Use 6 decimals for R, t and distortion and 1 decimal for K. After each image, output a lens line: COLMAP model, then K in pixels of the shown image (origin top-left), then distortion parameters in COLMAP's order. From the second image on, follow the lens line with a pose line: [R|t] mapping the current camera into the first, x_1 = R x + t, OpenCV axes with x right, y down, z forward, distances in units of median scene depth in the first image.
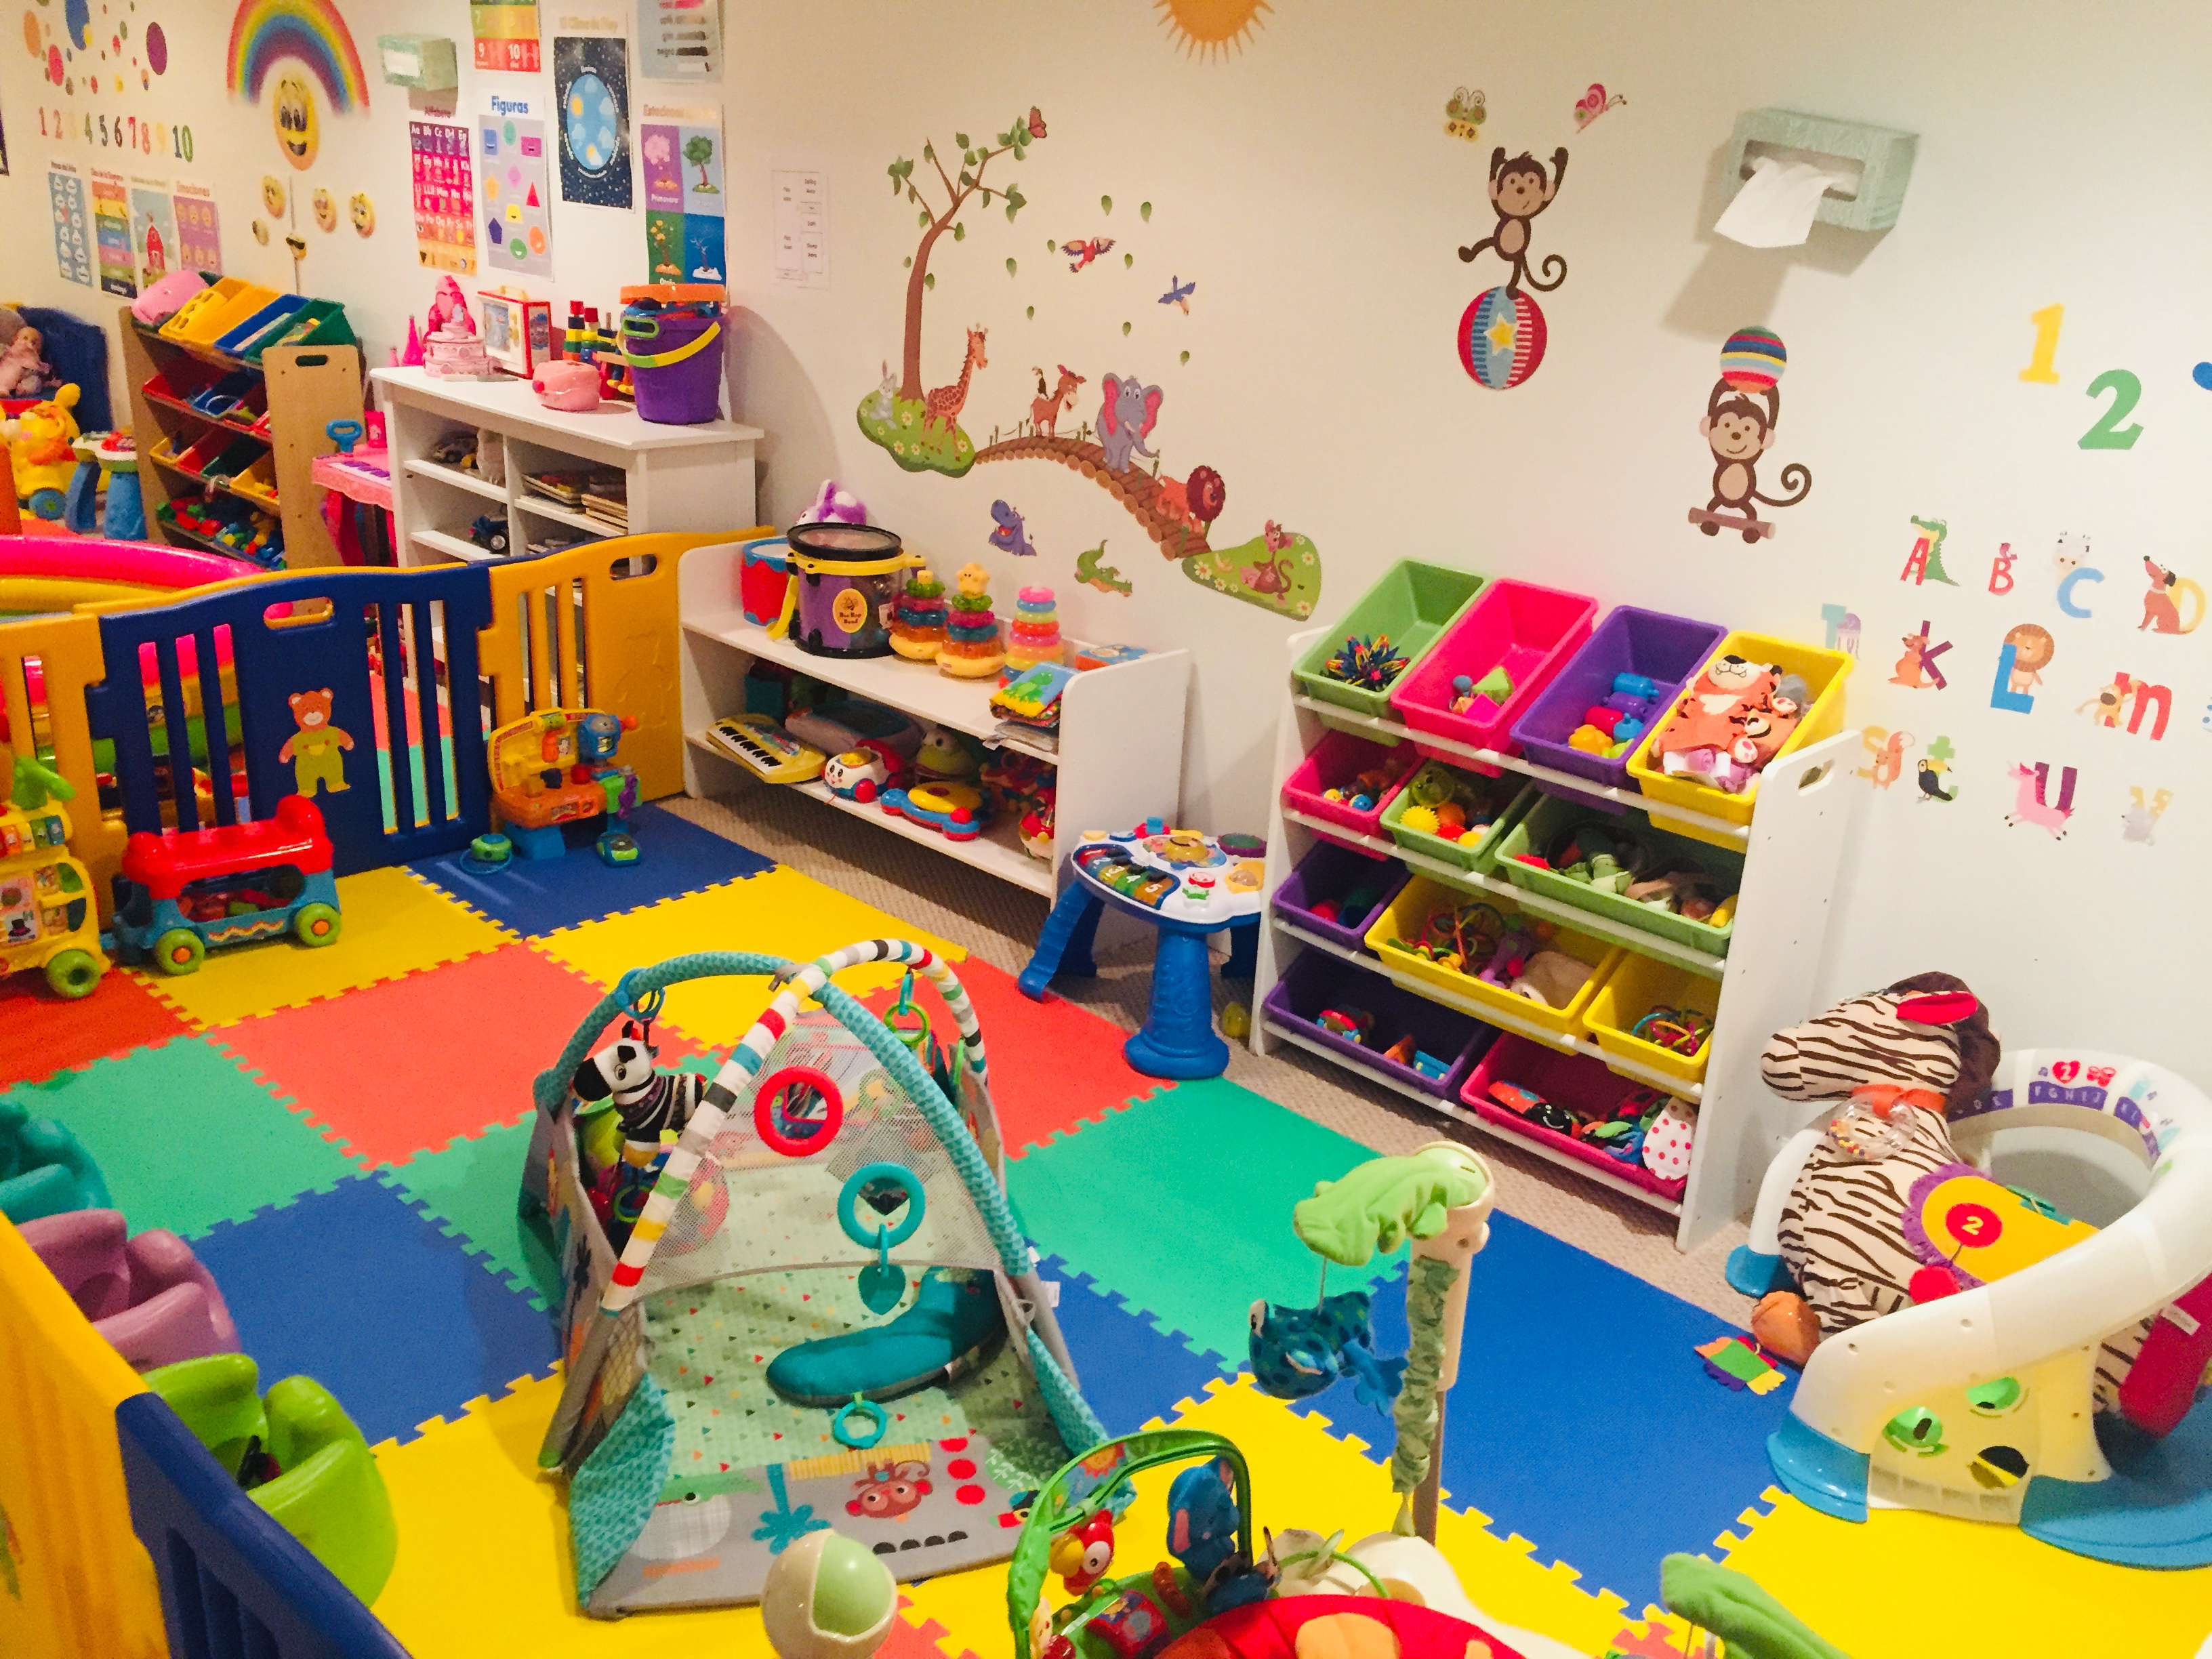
lens RADIAL K [[1894.2, 0, 1118.5], [0, 1894.2, 835.5], [0, 0, 1]] dist [0.080935, -0.100397]
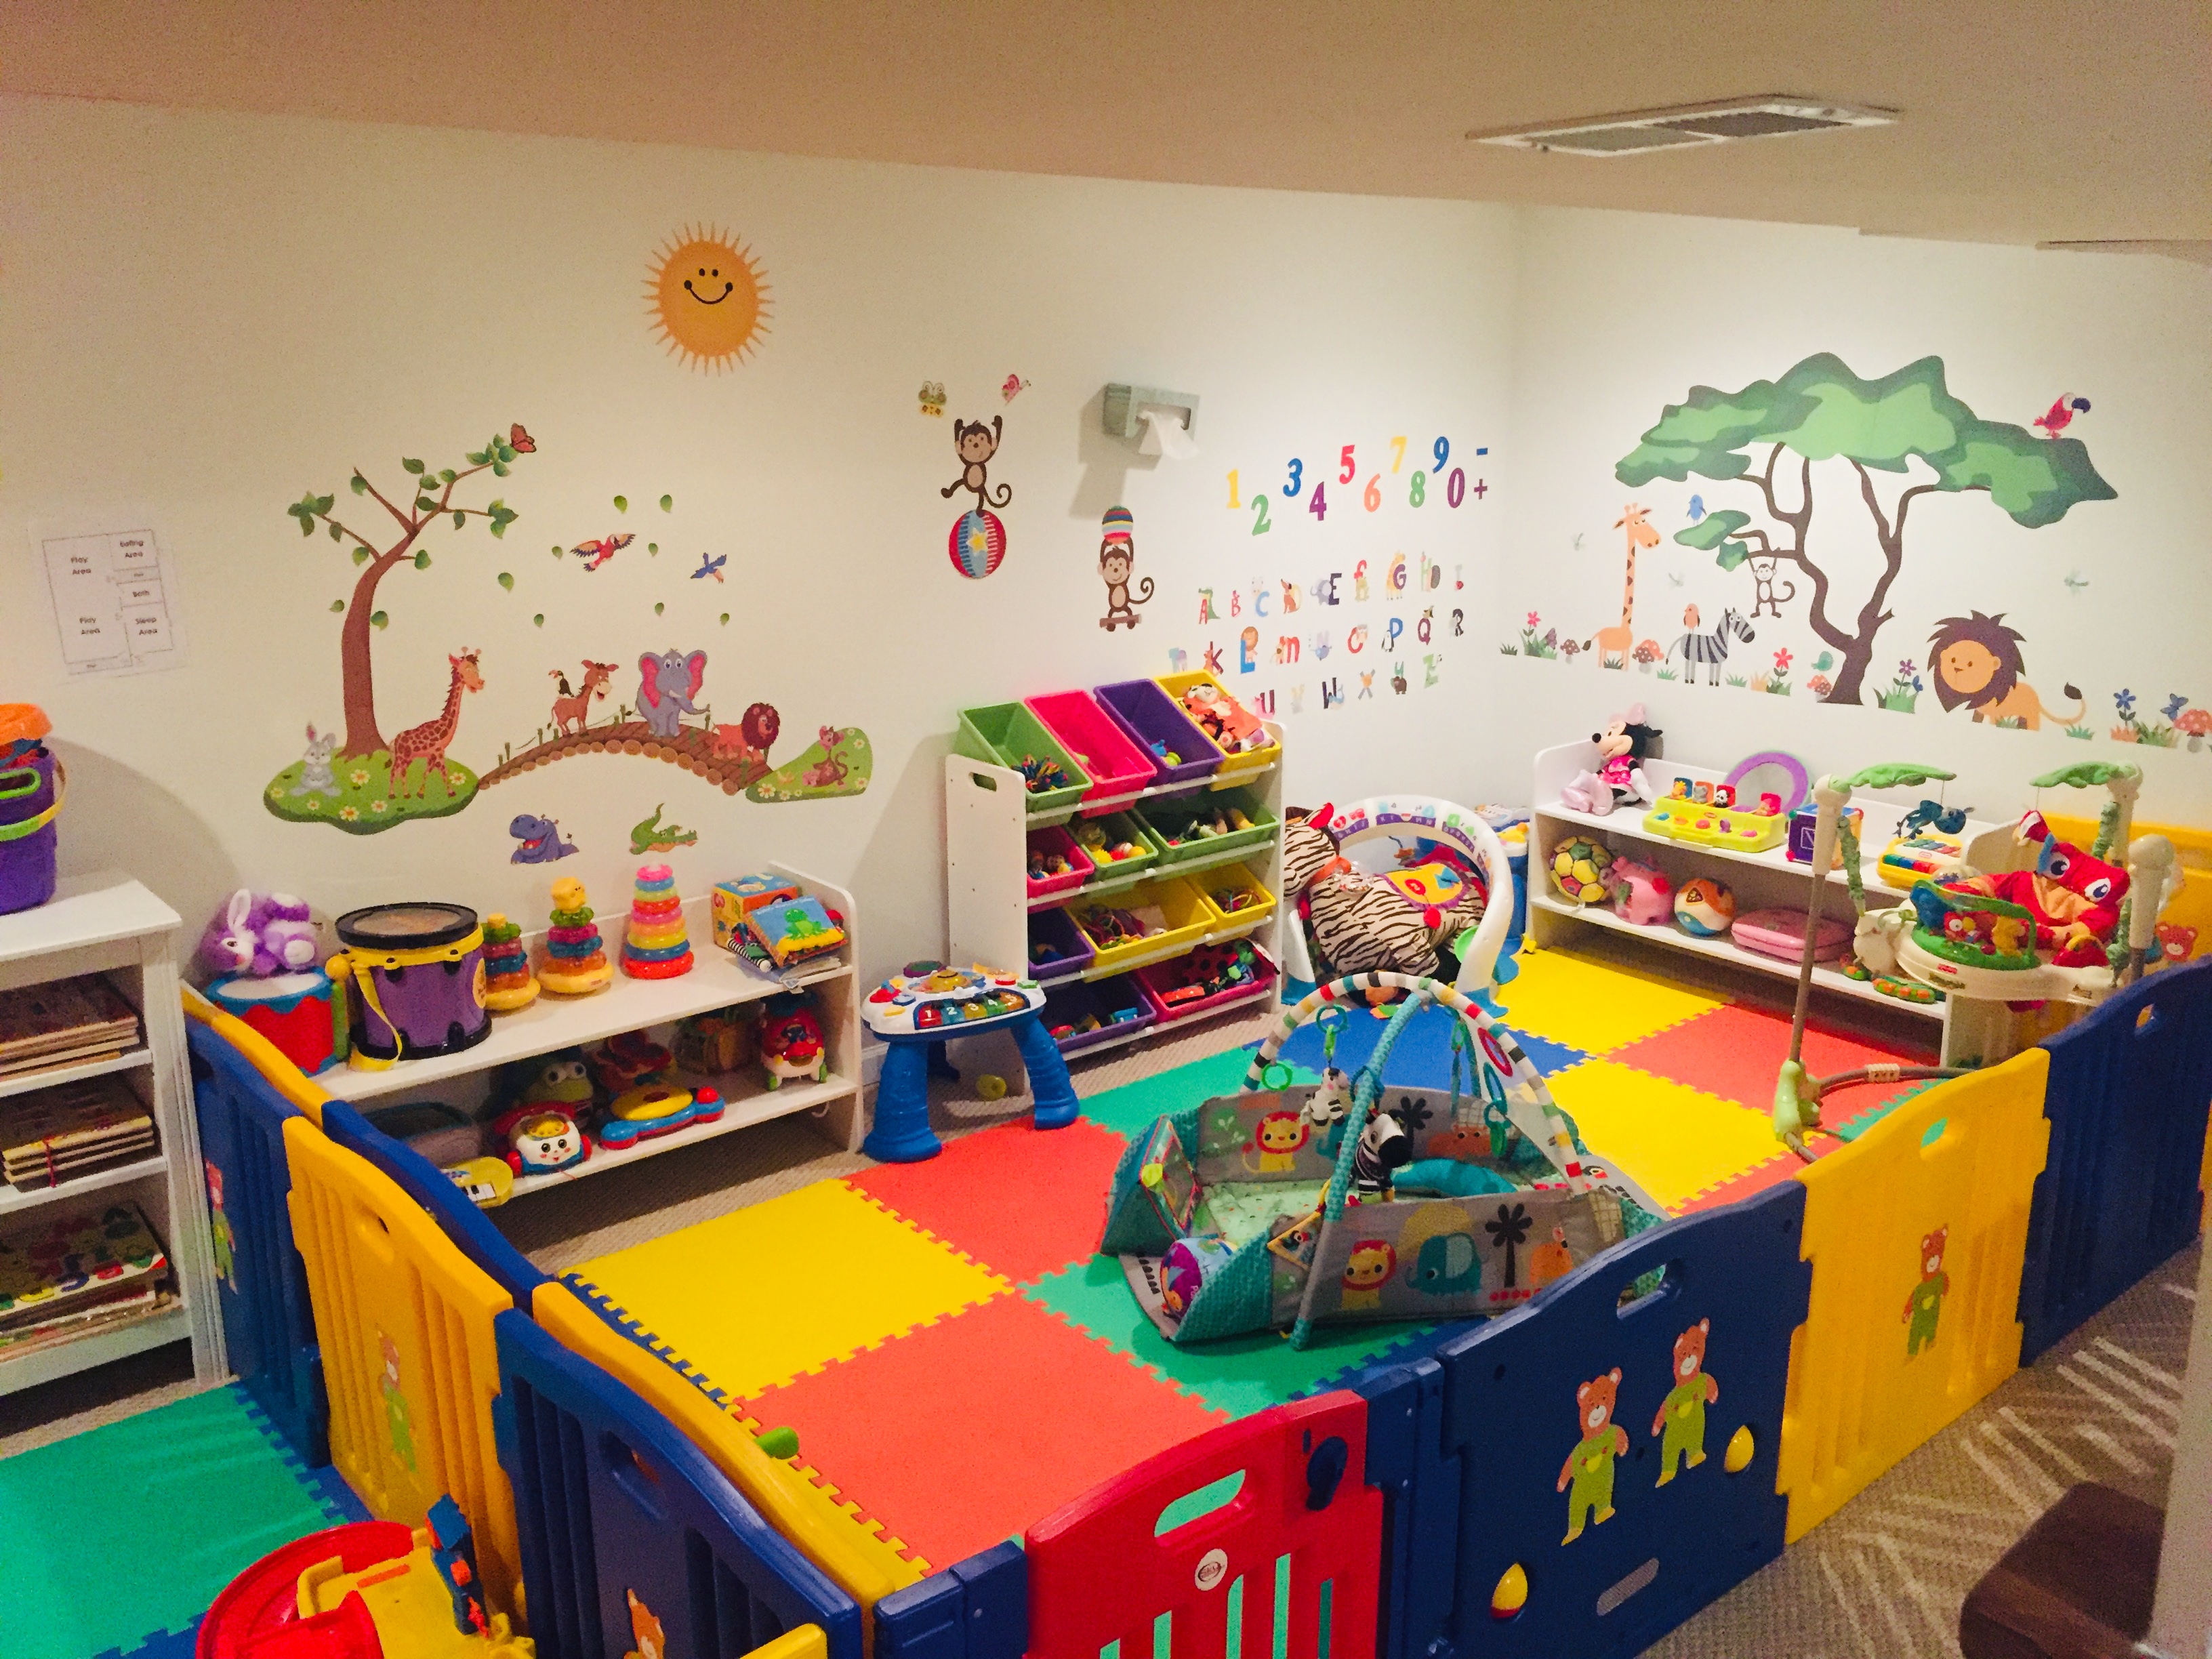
lens RADIAL K [[1894.2, 0, 1122.2], [0, 1894.2, 820.7], [0, 0, 1]] dist [0.080935, -0.100397]
pose [[0.100320, -0.305261, 0.946970, -0.949540], [0.357911, 0.899130, 0.251923, -0.310256], [-0.928351, 0.313658, 0.199456, 0.533409]]
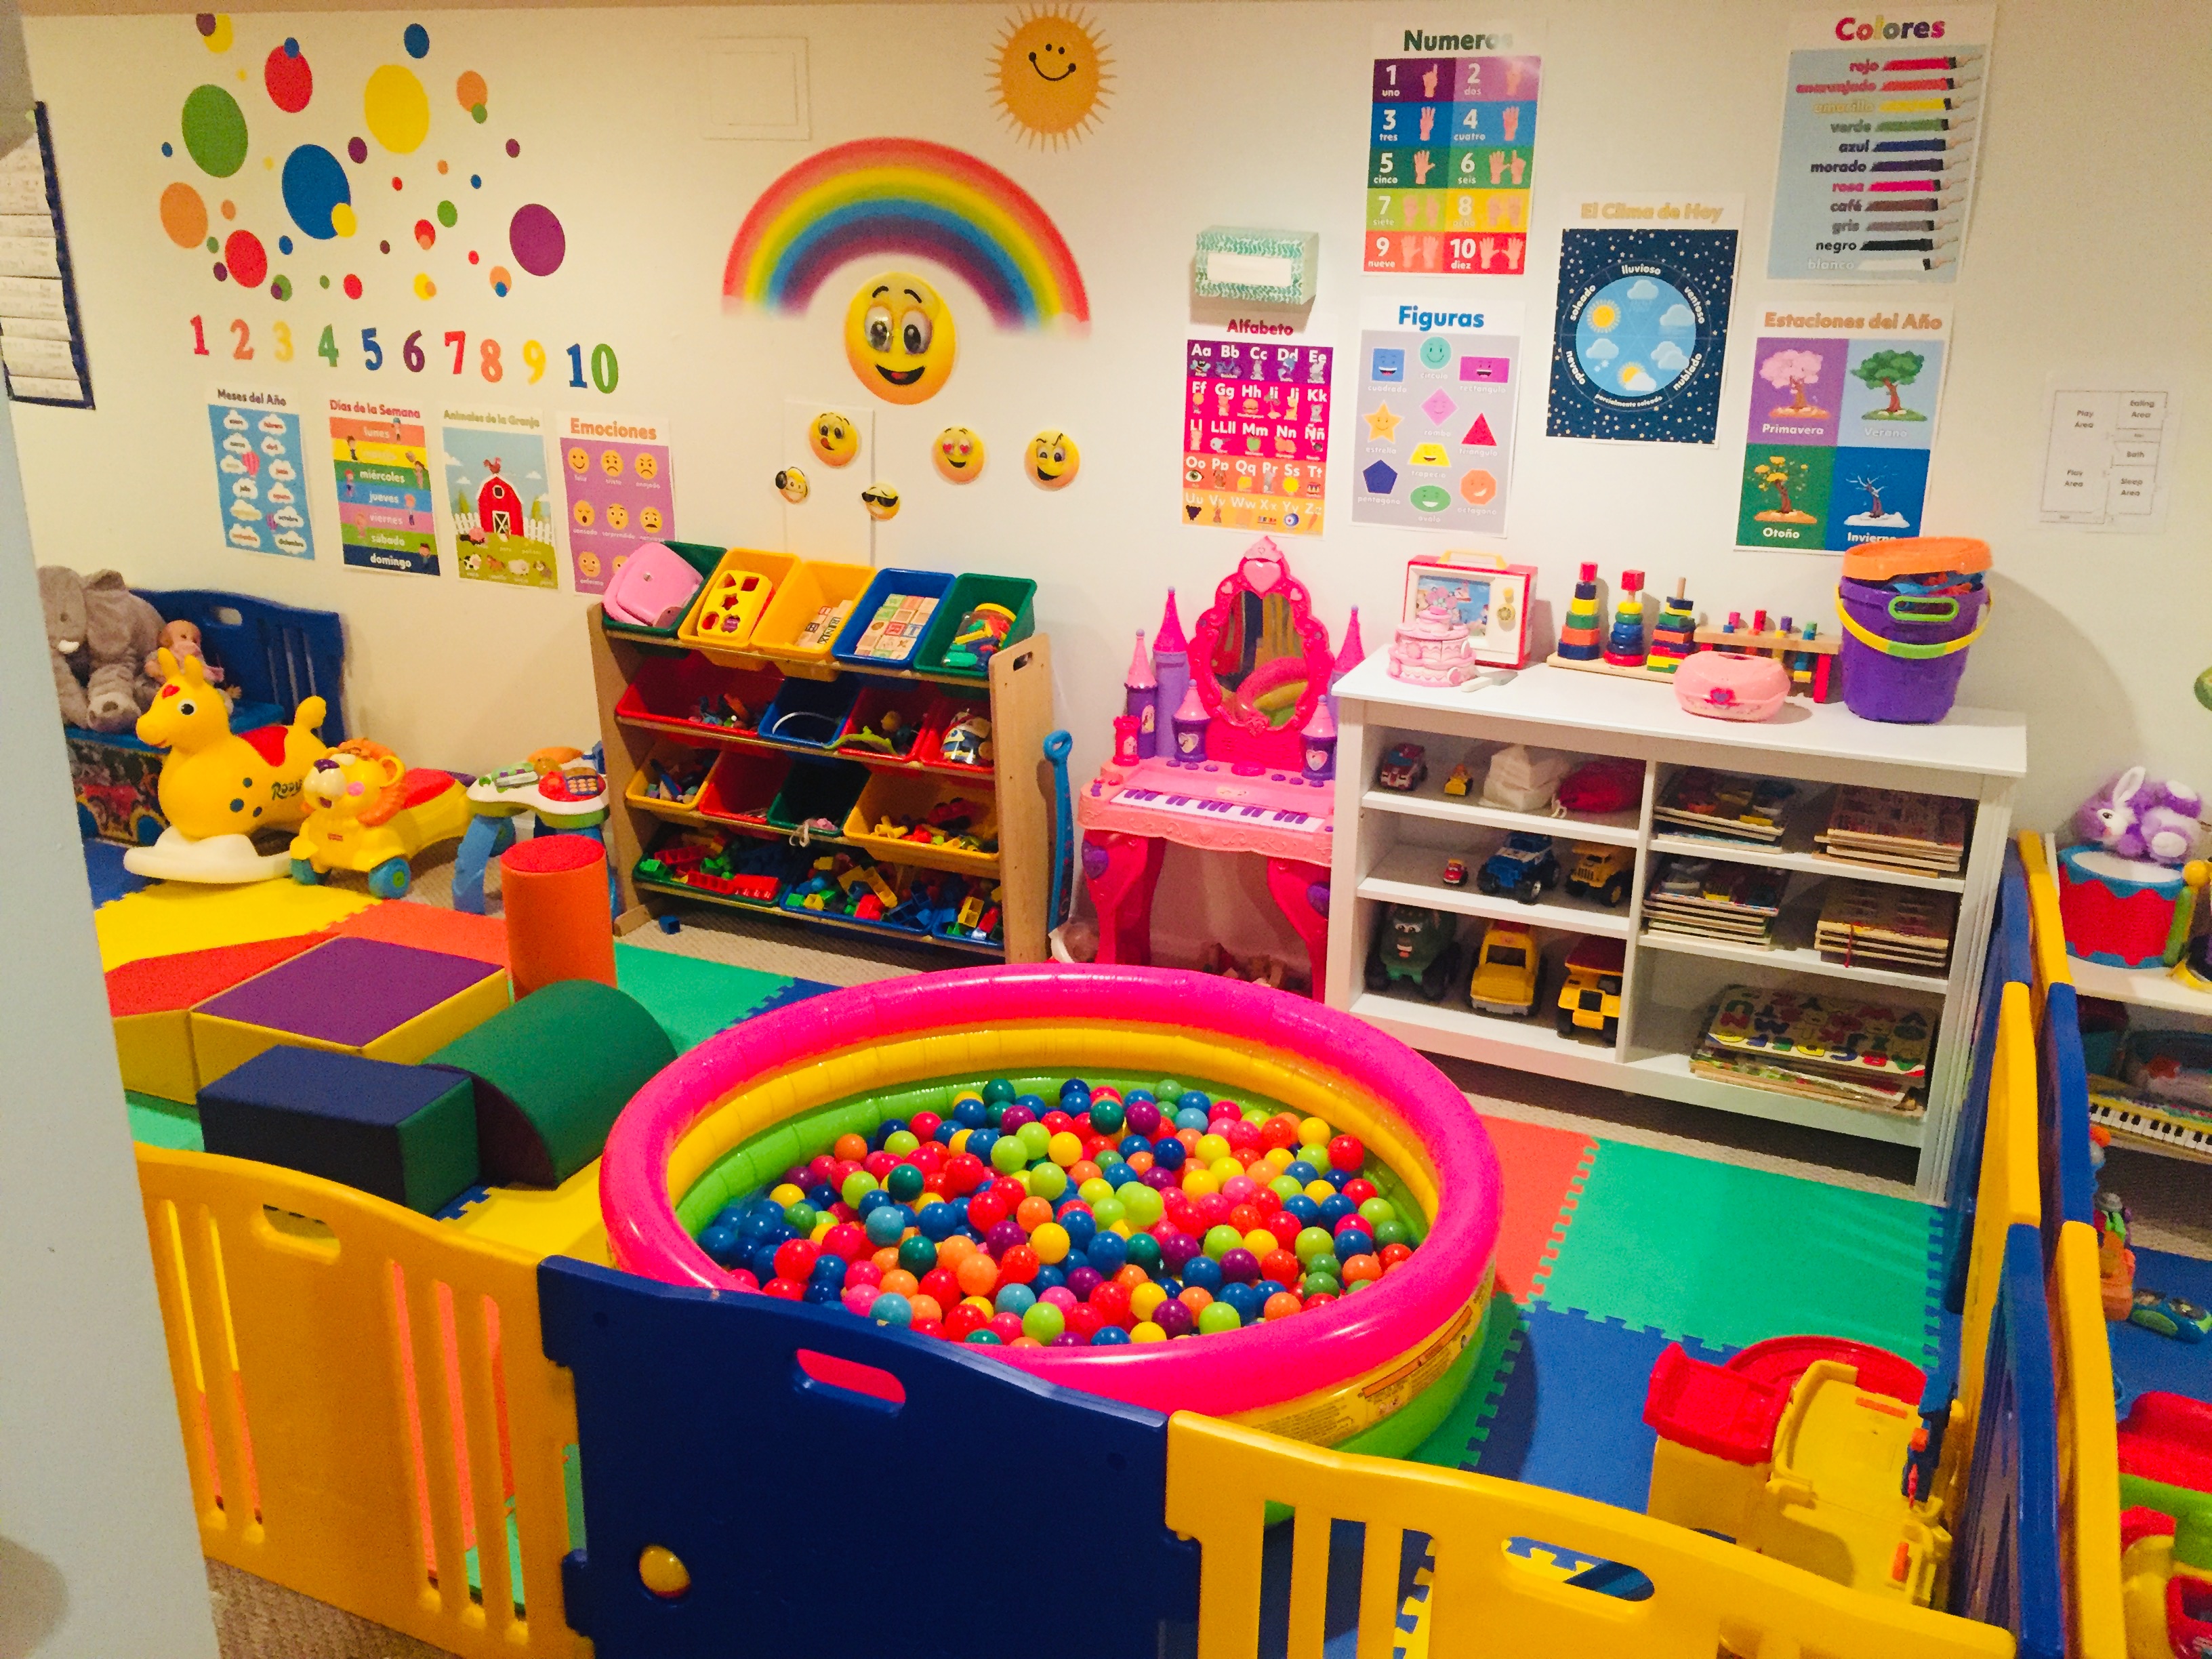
lens RADIAL K [[1894.2, 0, 1108.3], [0, 1894.2, 818.2], [0, 0, 1]] dist [0.080935, -0.100397]
pose [[0.938452, -0.154341, 0.309011, -0.874883], [0.159694, 0.987134, 0.008059, -0.263295], [-0.306279, 0.041784, 0.951024, 0.412173]]
